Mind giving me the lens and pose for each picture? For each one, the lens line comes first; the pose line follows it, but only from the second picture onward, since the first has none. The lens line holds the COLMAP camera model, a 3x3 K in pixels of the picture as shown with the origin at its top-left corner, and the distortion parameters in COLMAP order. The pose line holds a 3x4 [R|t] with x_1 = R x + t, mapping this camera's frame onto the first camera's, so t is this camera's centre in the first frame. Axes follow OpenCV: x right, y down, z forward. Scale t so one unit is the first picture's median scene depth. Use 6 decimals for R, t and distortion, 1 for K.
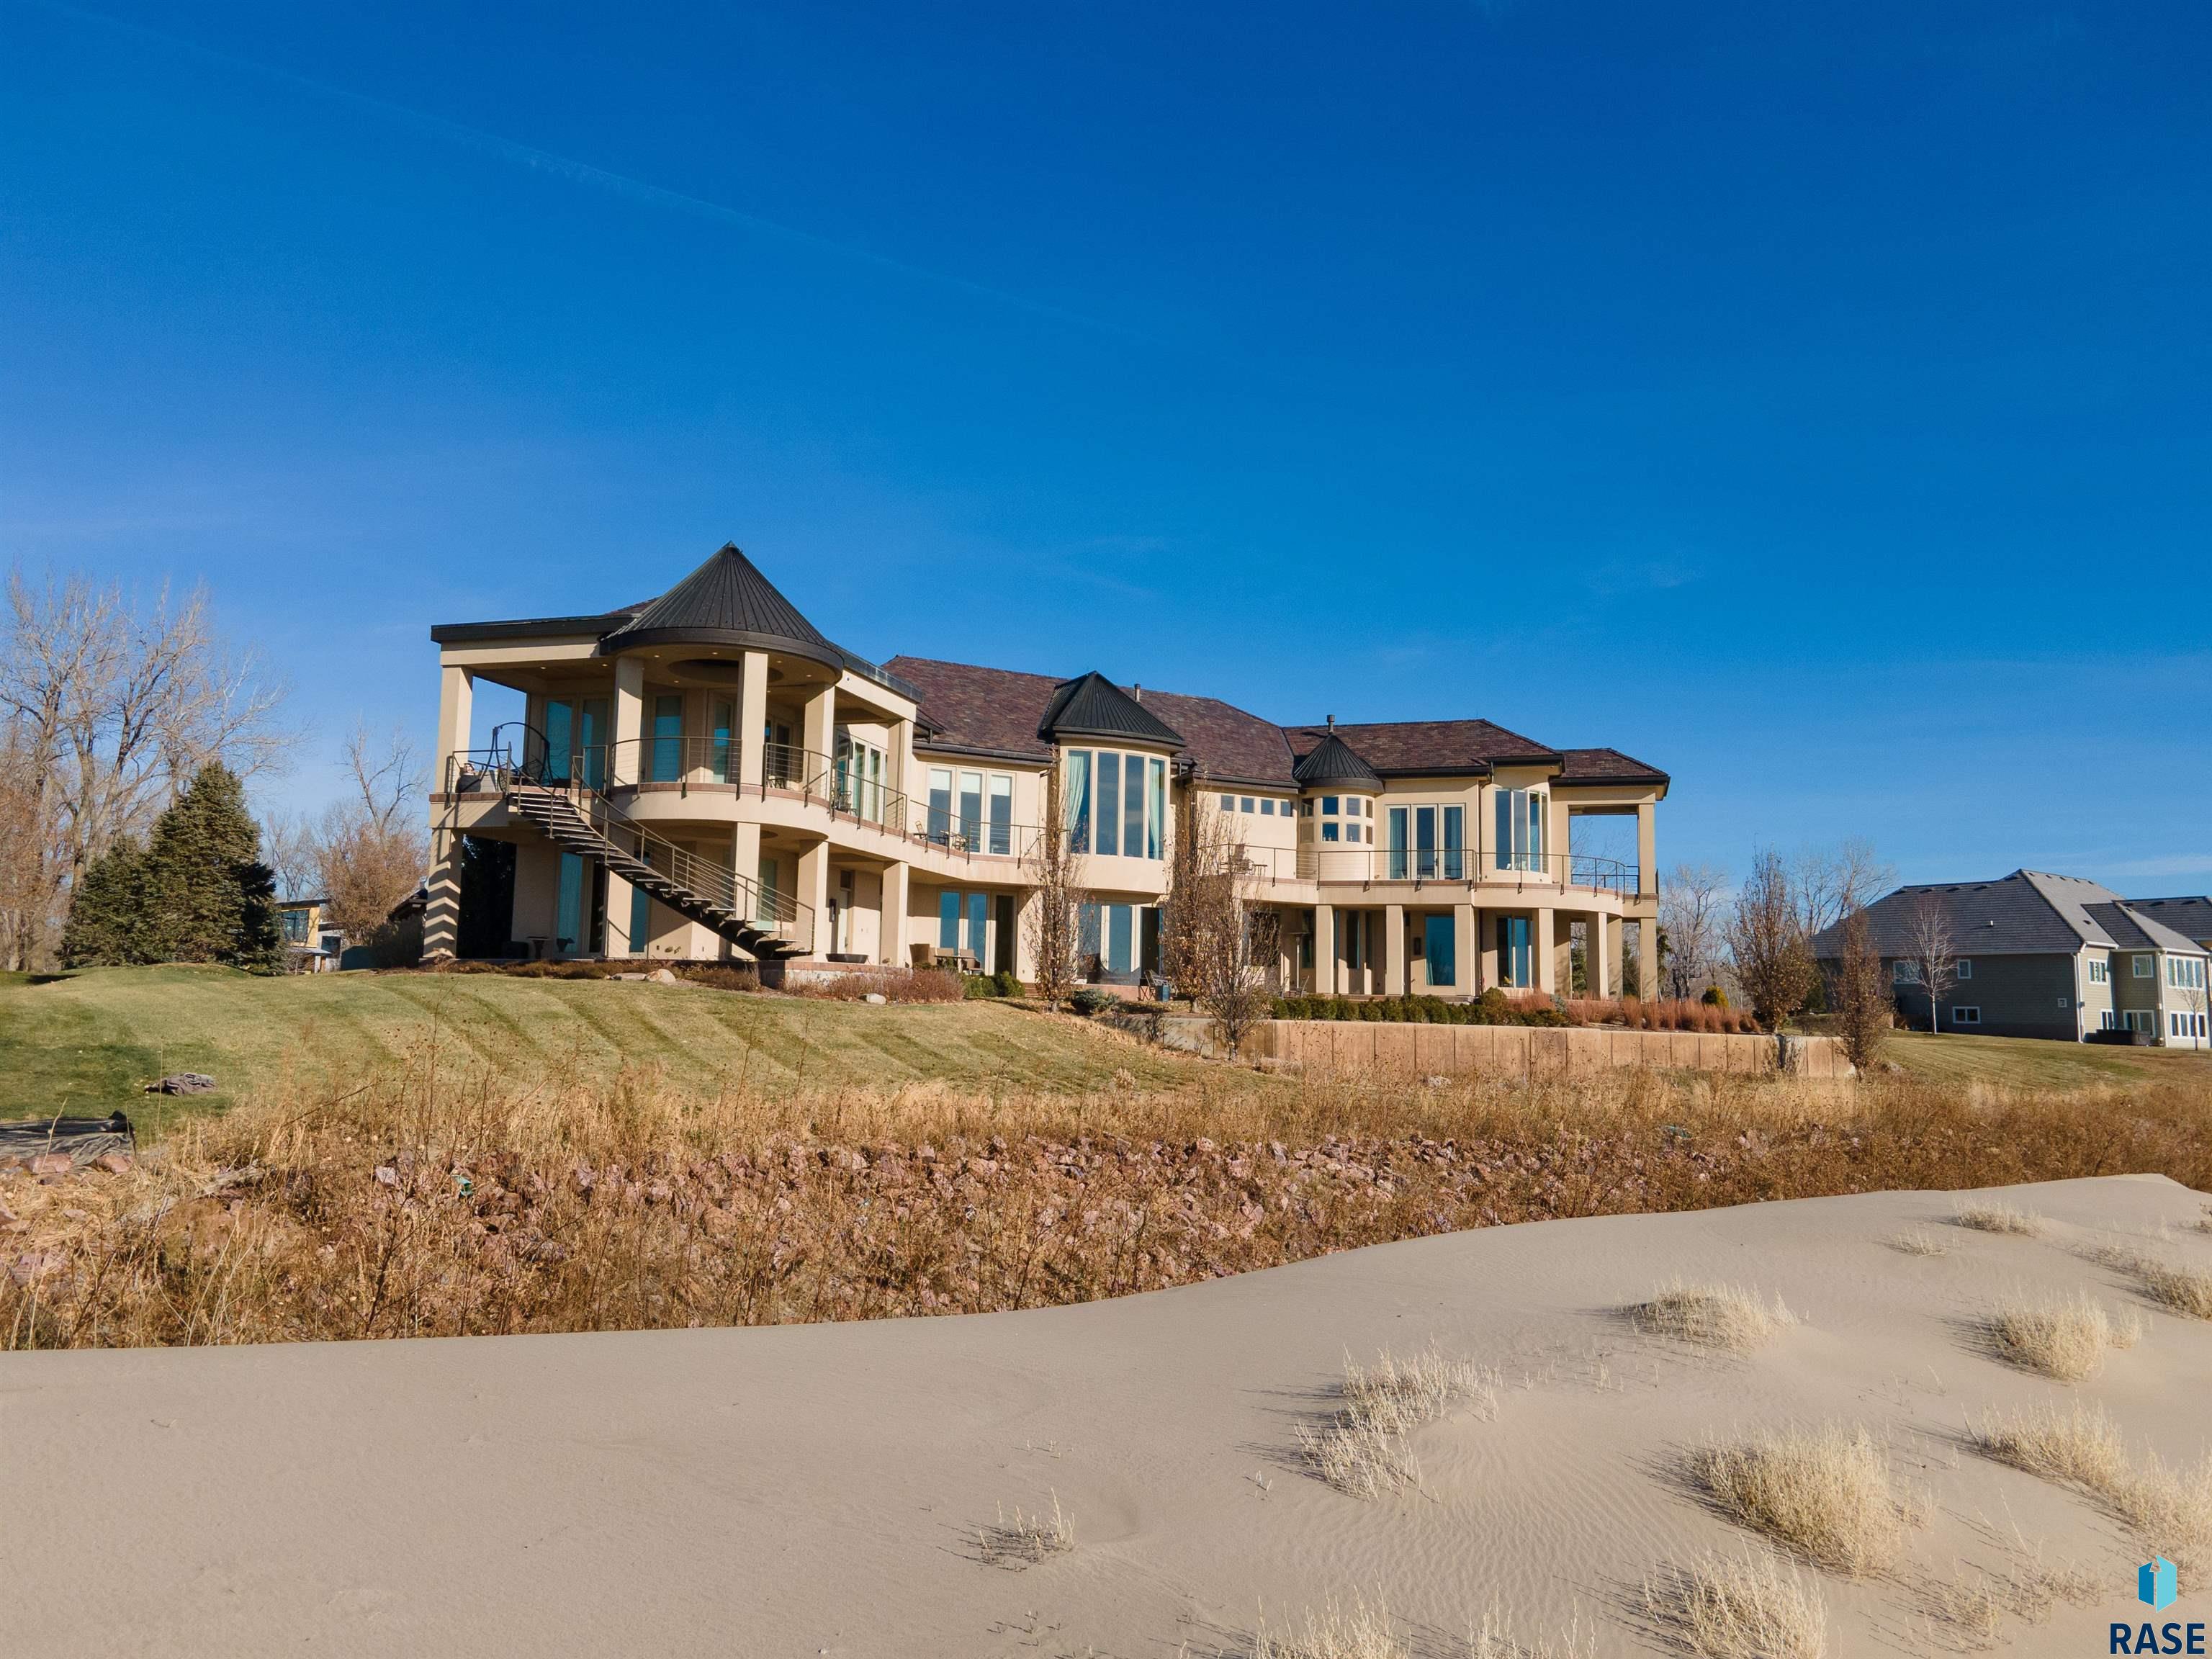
lens RADIAL K [[1583.5, 0, 1103.0], [0, 1583.5, 893.2], [0, 0, 1]] dist [0.087207, 0.001033]
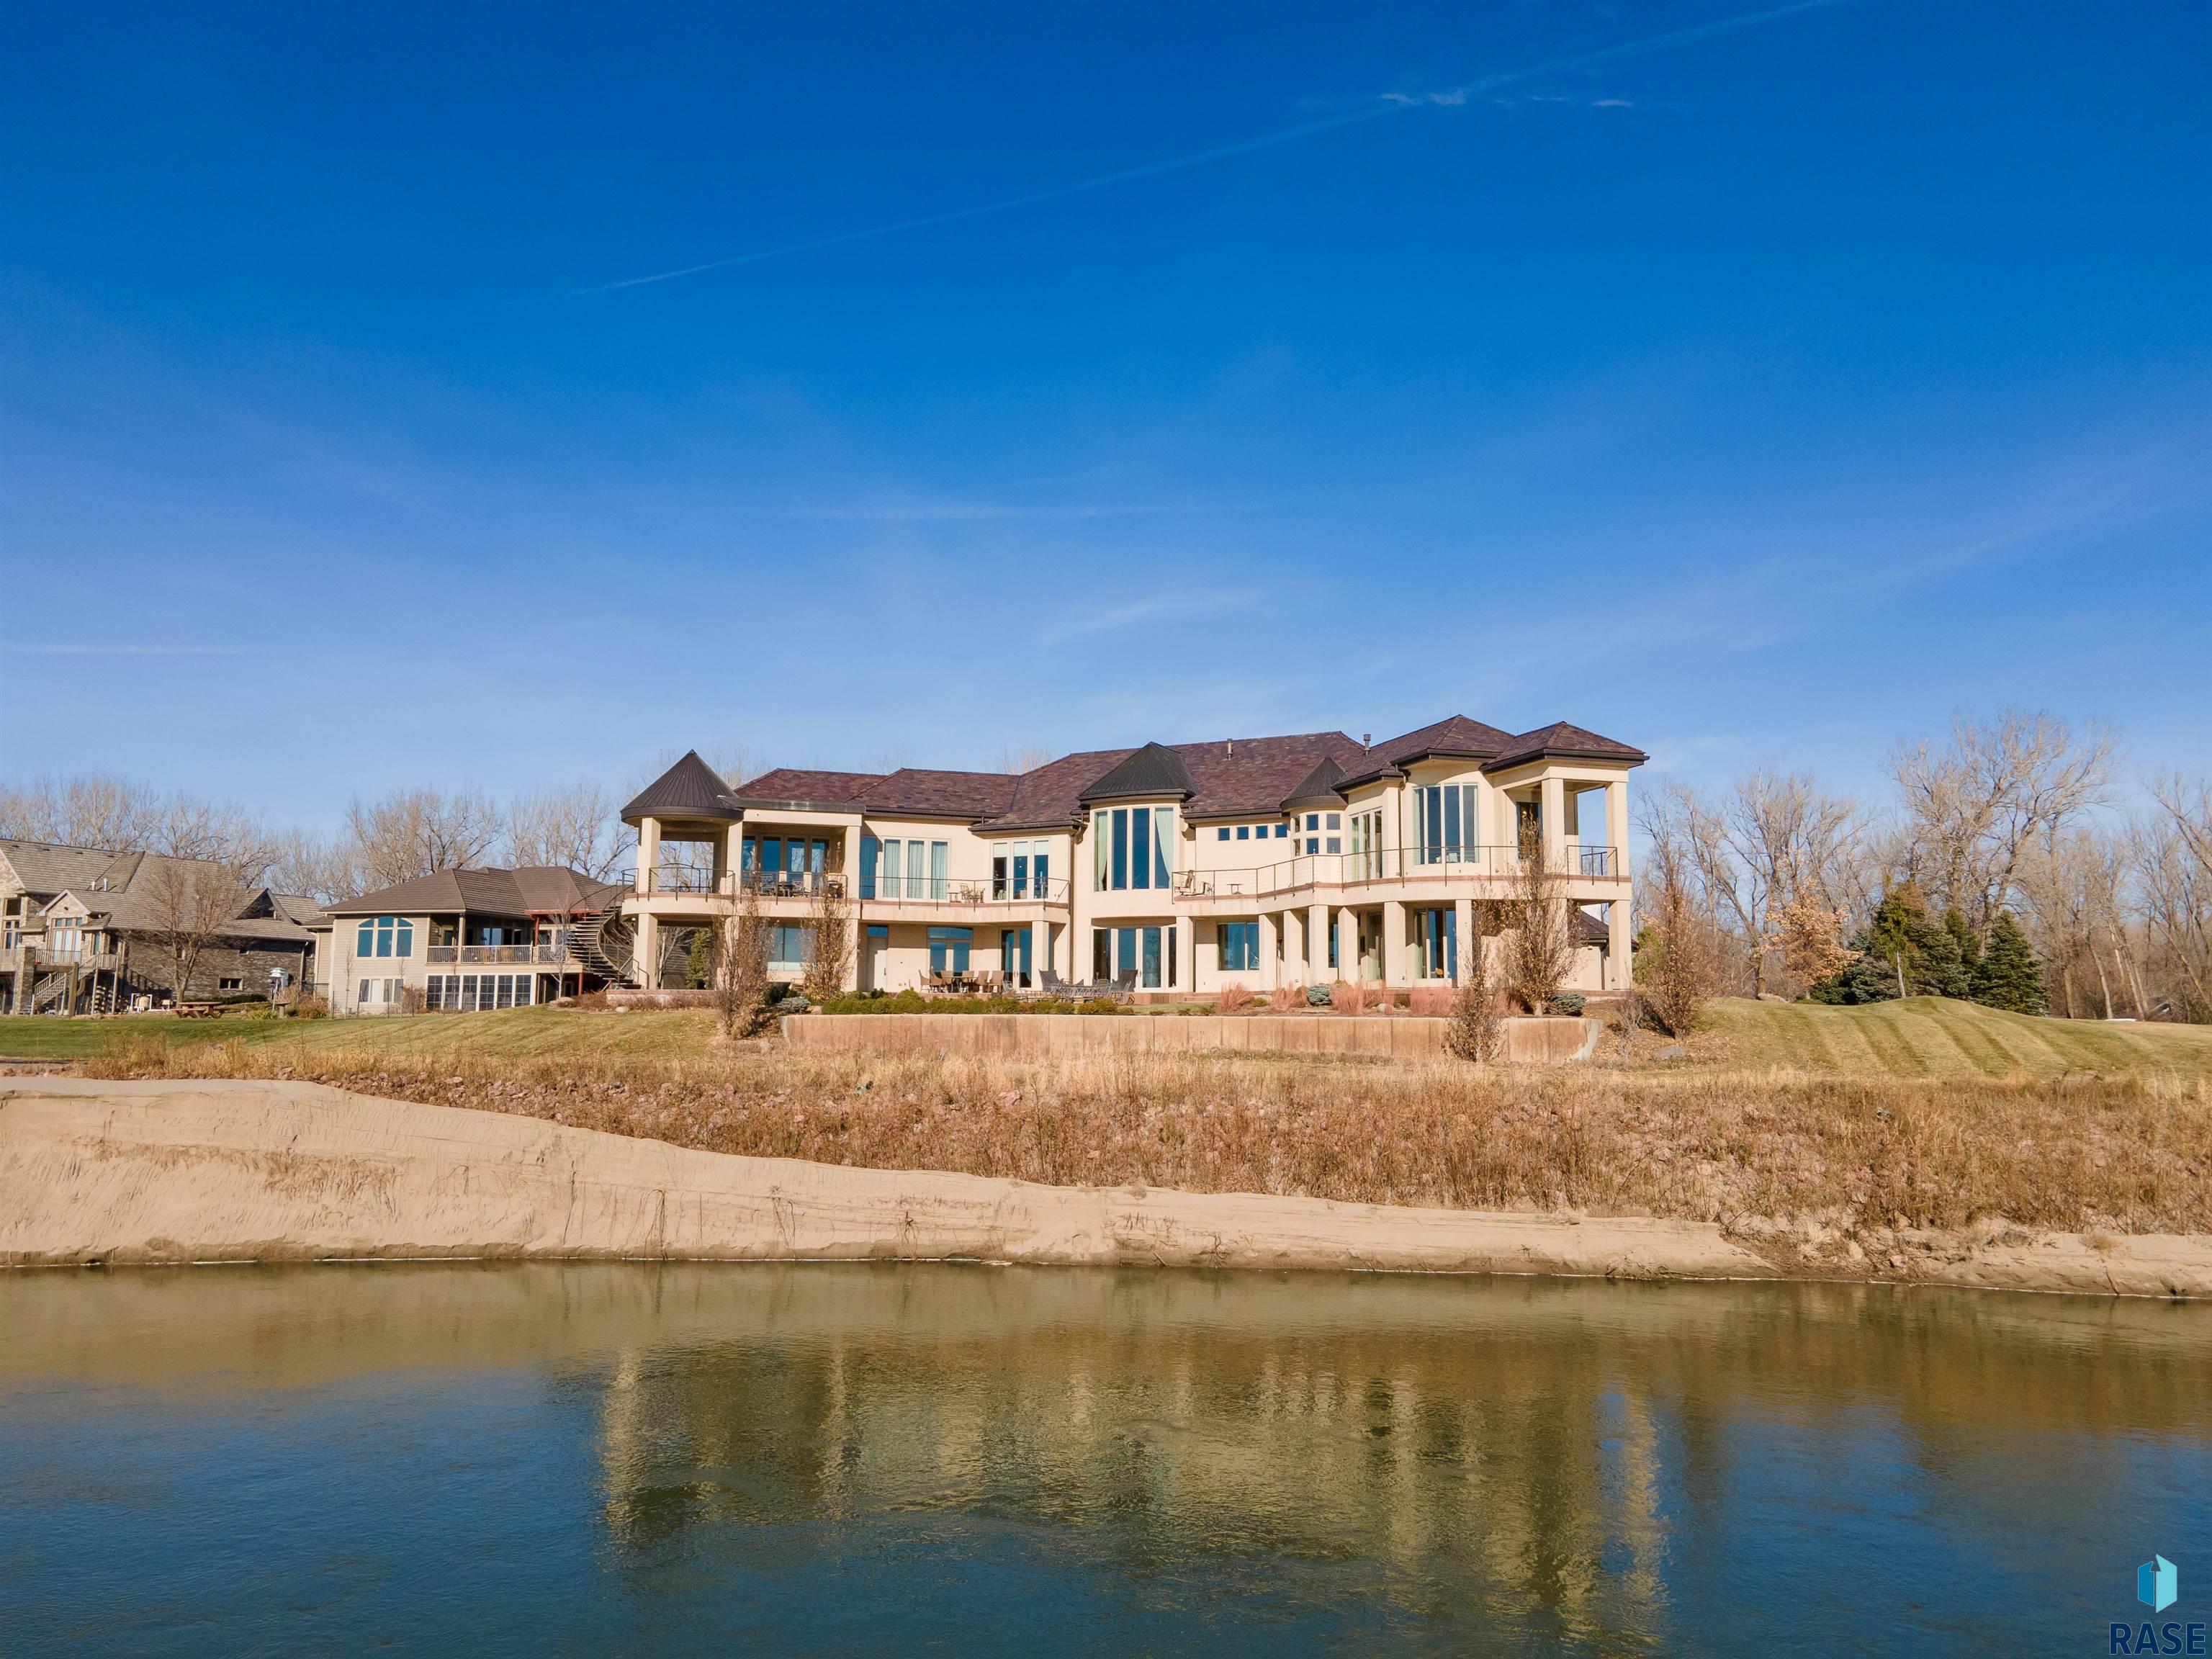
lens RADIAL K [[1692.7, 0, 1113.0], [0, 1692.7, 829.2], [0, 0, 1]] dist [0.066362, -0.003447]
pose [[0.564079, -0.124077, -0.816346, 1.051105], [0.068253, 0.992269, -0.103655, 0.063886], [0.822895, 0.002752, 0.568186, 0.215114]]
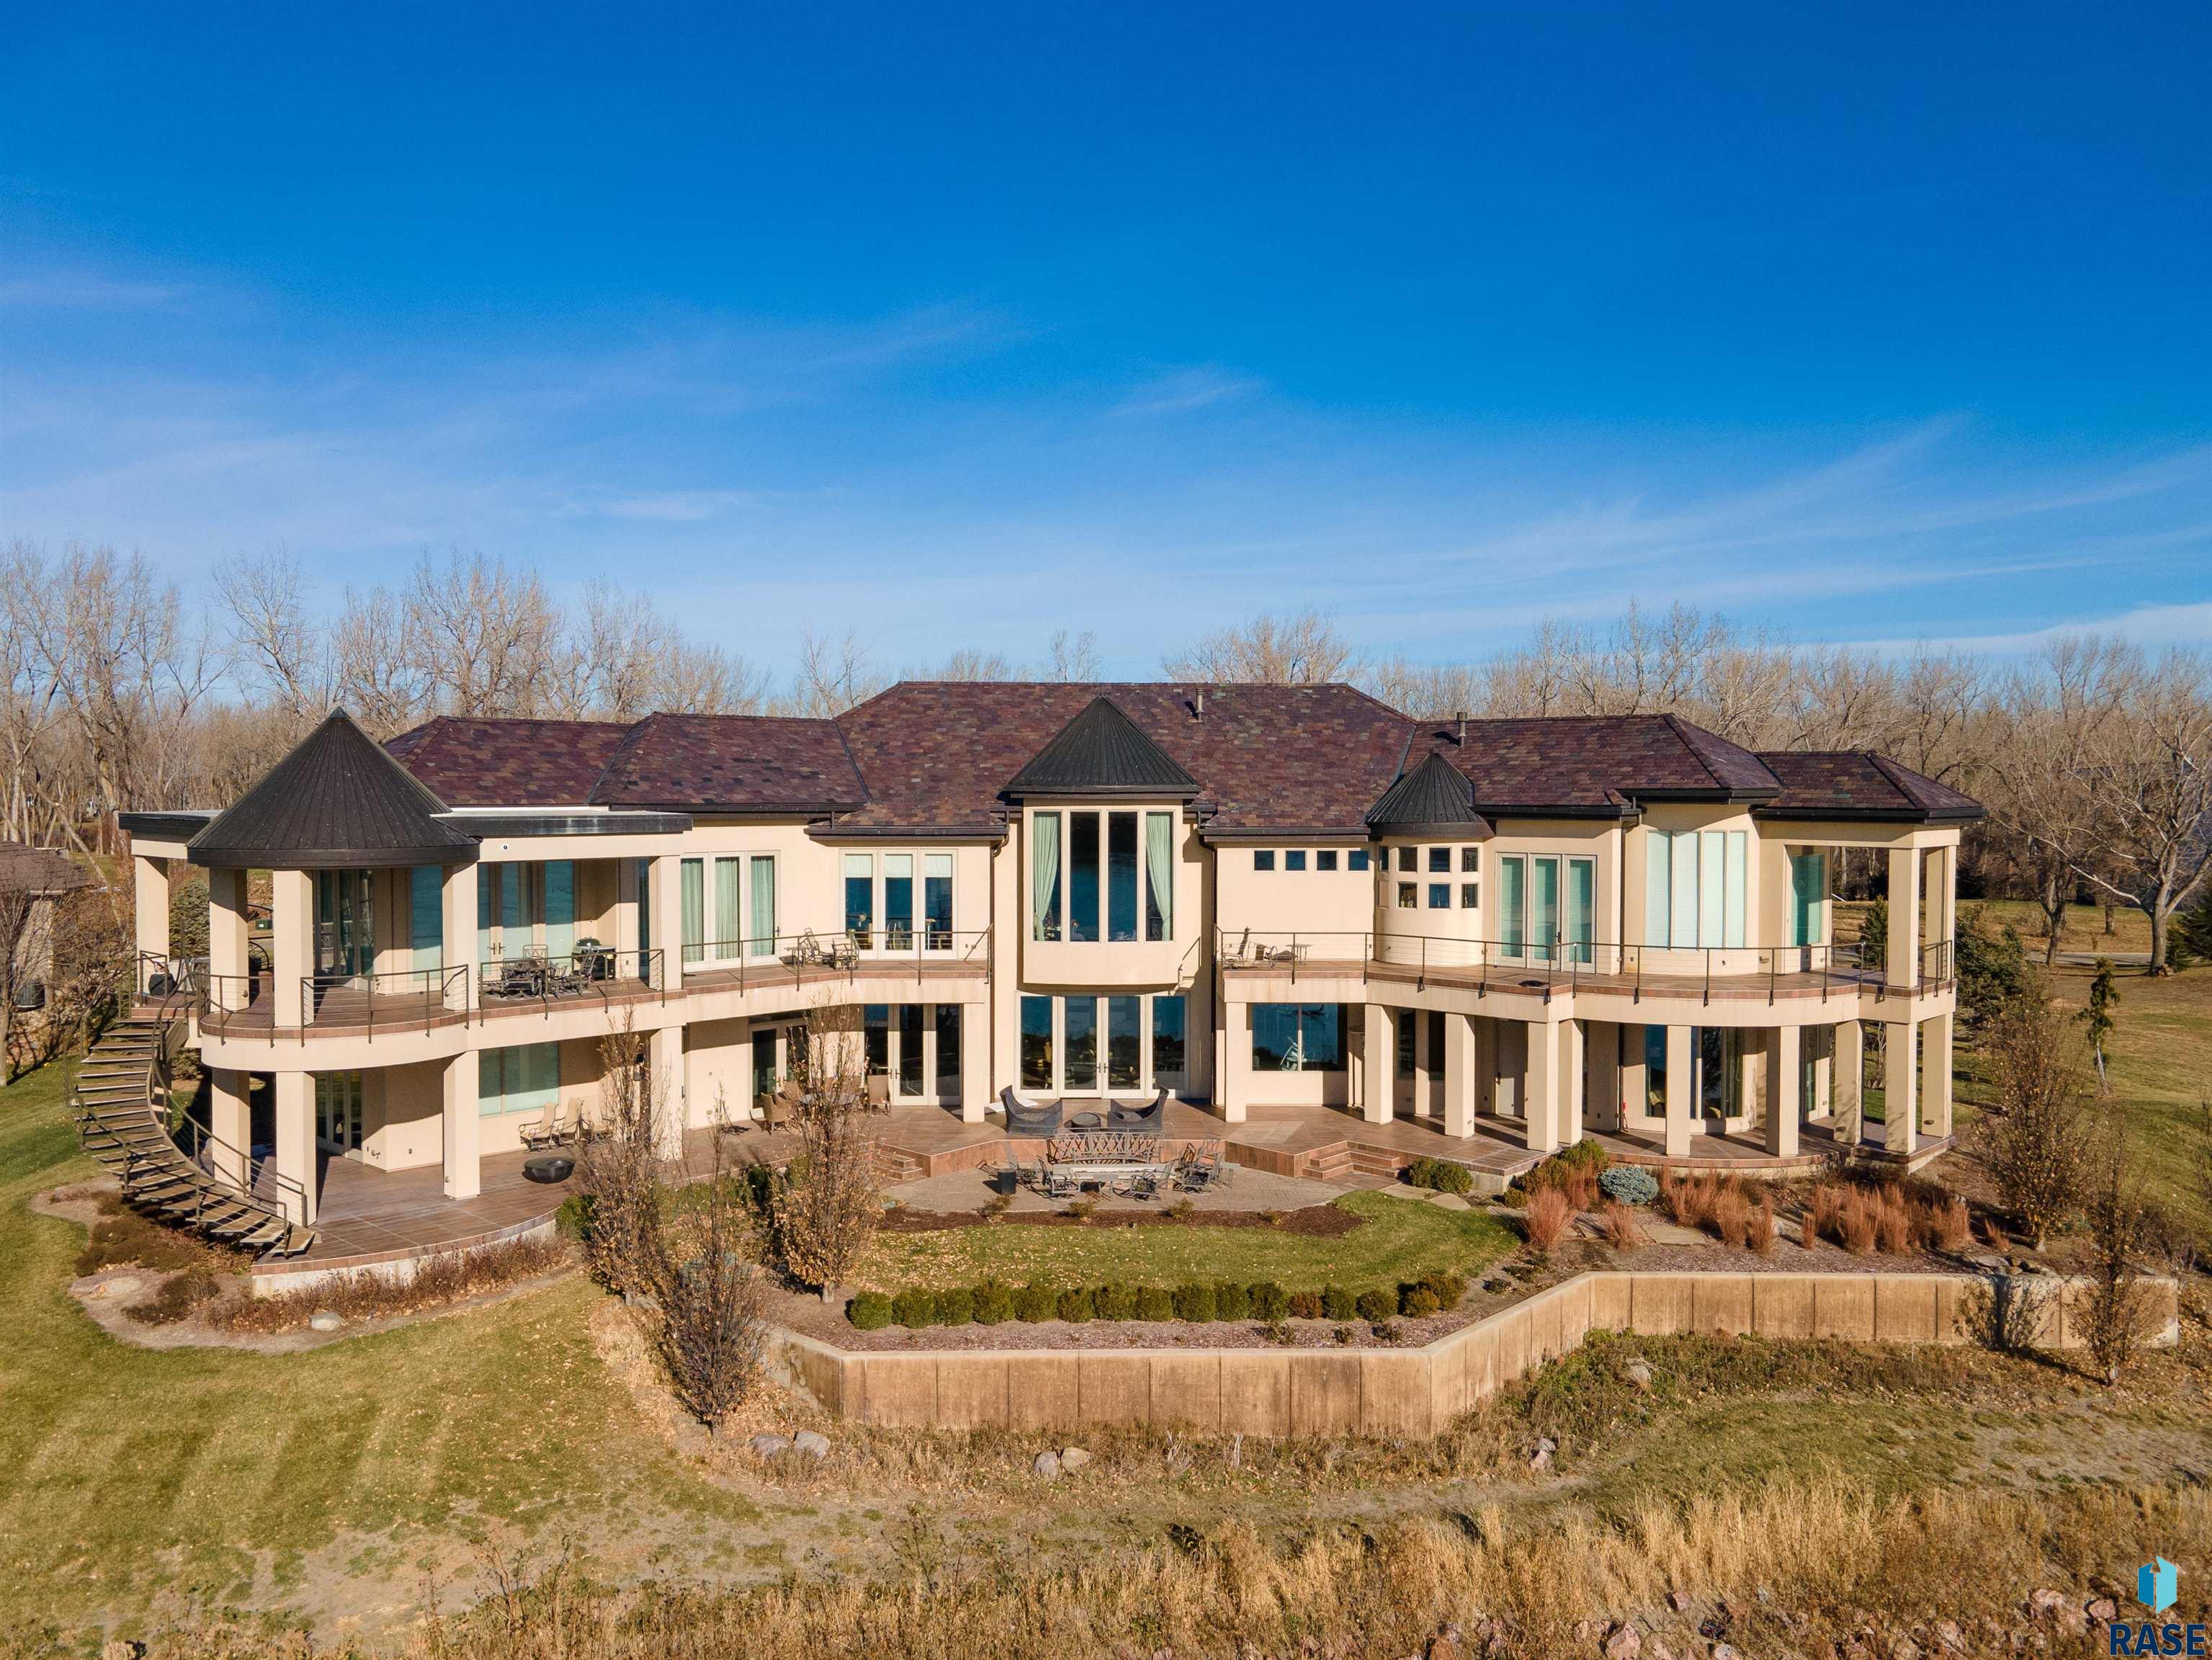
lens RADIAL K [[1693.0, 0, 1113.0], [0, 1693.0, 829.7], [0, 0, 1]] dist [0.066362, -0.003447]
pose [[0.897316, -0.006282, -0.441344, 0.369984], [0.051383, 0.994587, 0.090311, -0.147490], [0.438387, -0.103715, 0.892782, 0.239609]]
